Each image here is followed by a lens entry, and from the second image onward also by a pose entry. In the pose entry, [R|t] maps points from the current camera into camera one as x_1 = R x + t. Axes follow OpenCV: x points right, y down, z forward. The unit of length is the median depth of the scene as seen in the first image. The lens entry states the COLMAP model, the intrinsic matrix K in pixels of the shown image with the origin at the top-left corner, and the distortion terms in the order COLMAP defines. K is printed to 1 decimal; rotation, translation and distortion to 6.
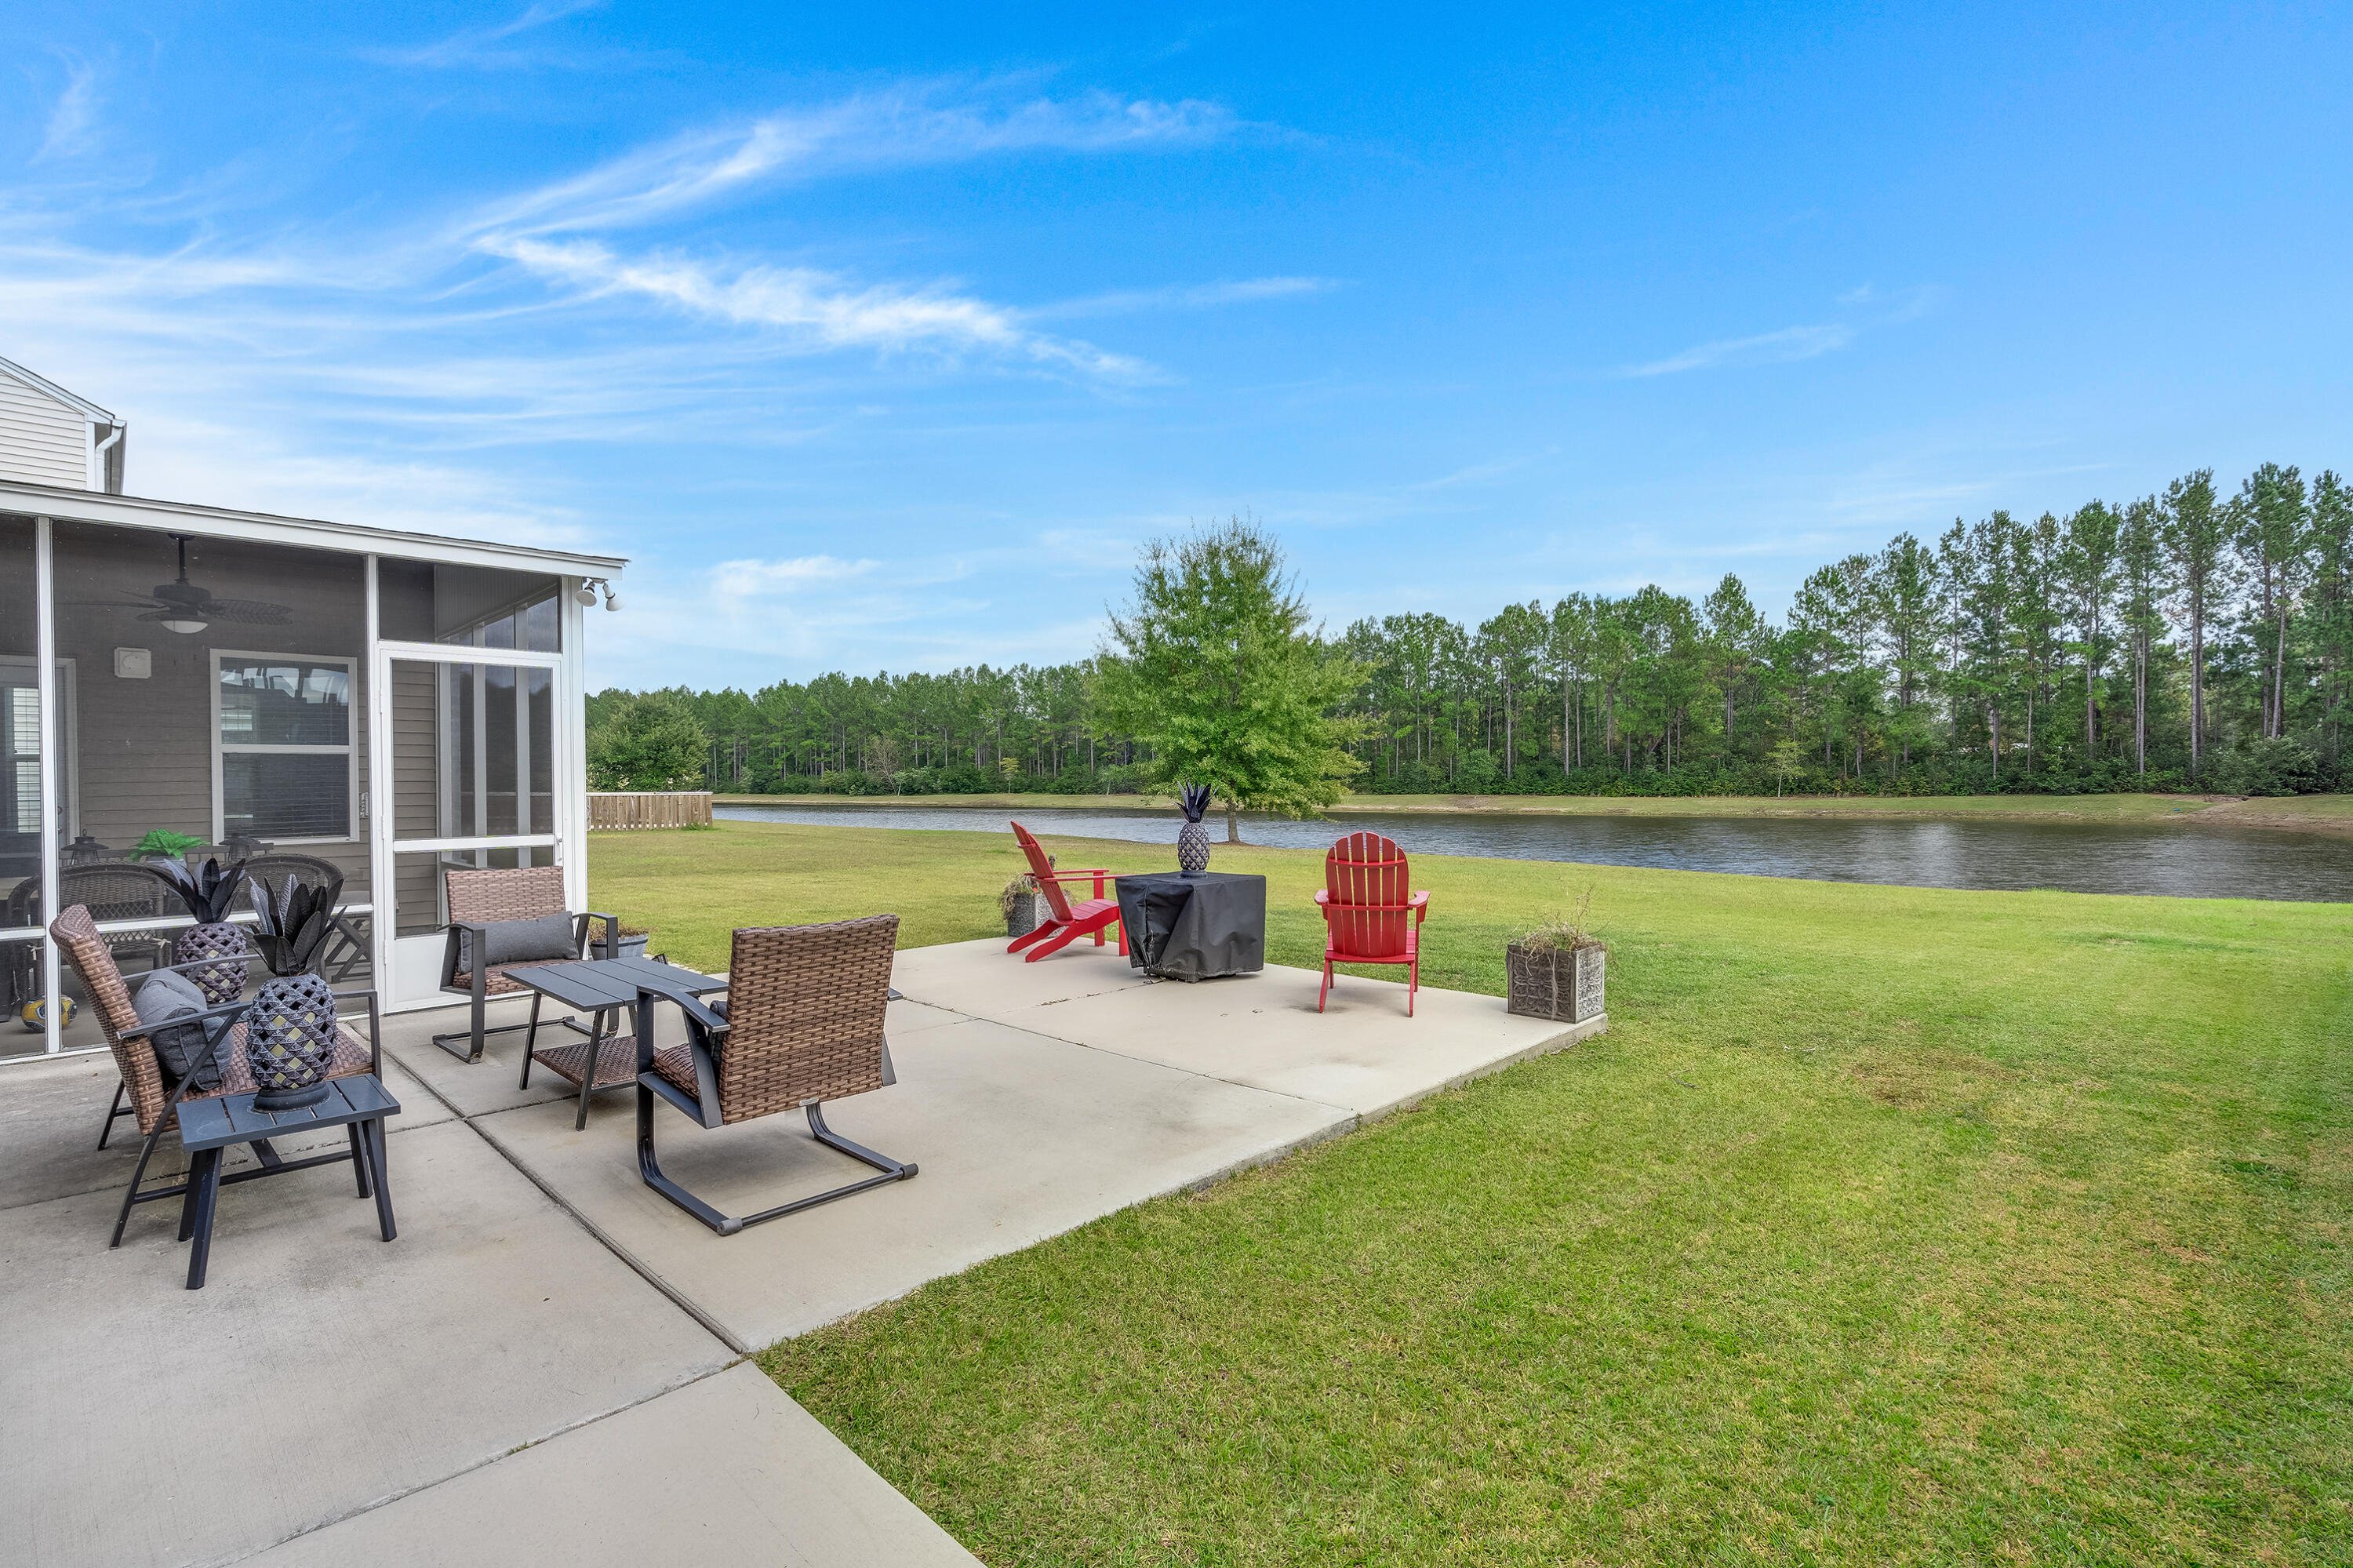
lens RADIAL K [[1070.7, 0, 1159.7], [0, 1070.7, 785.6], [0, 0, 1]] dist [0.001462, 0.000546]
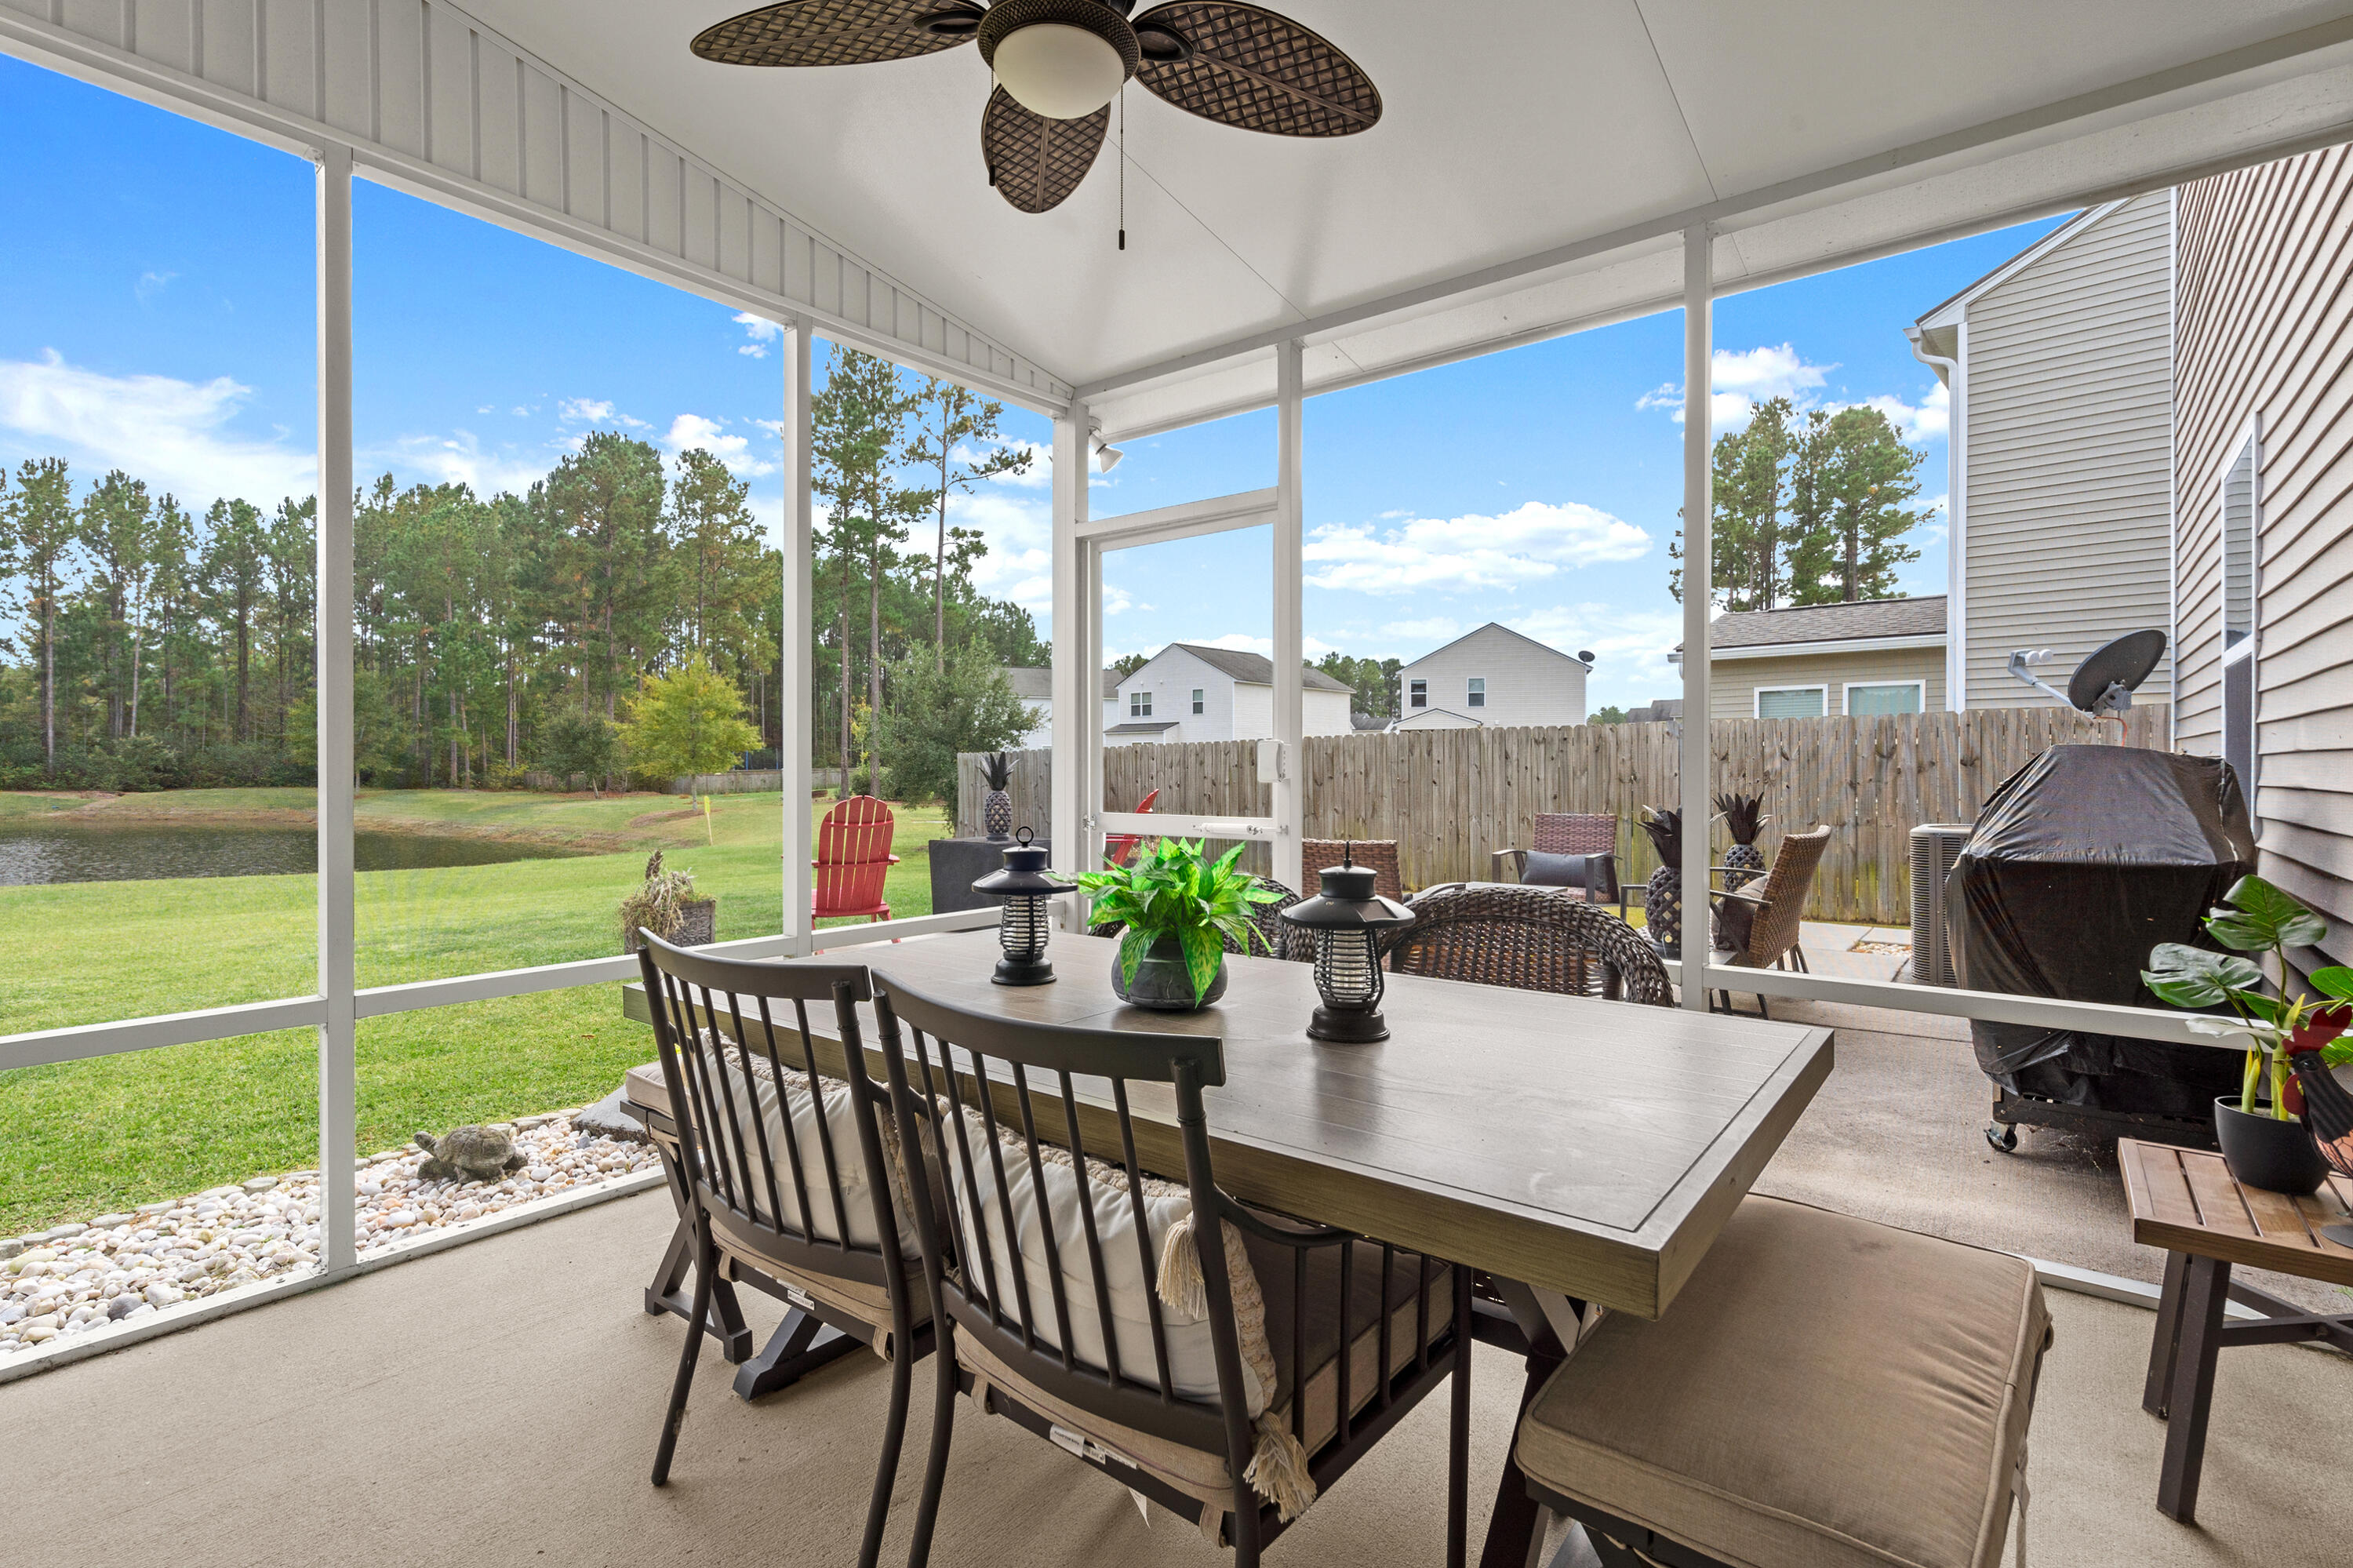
lens RADIAL K [[1083.0, 0, 1177.3], [0, 1083.0, 785.1], [0, 0, 1]] dist [-0.001668, -0.000325]
pose [[-0.104214, -0.006380, 0.994534, -0.093792], [0.007403, 0.999947, 0.007191, 0.002803], [-0.994527, 0.008112, -0.104161, 0.078723]]
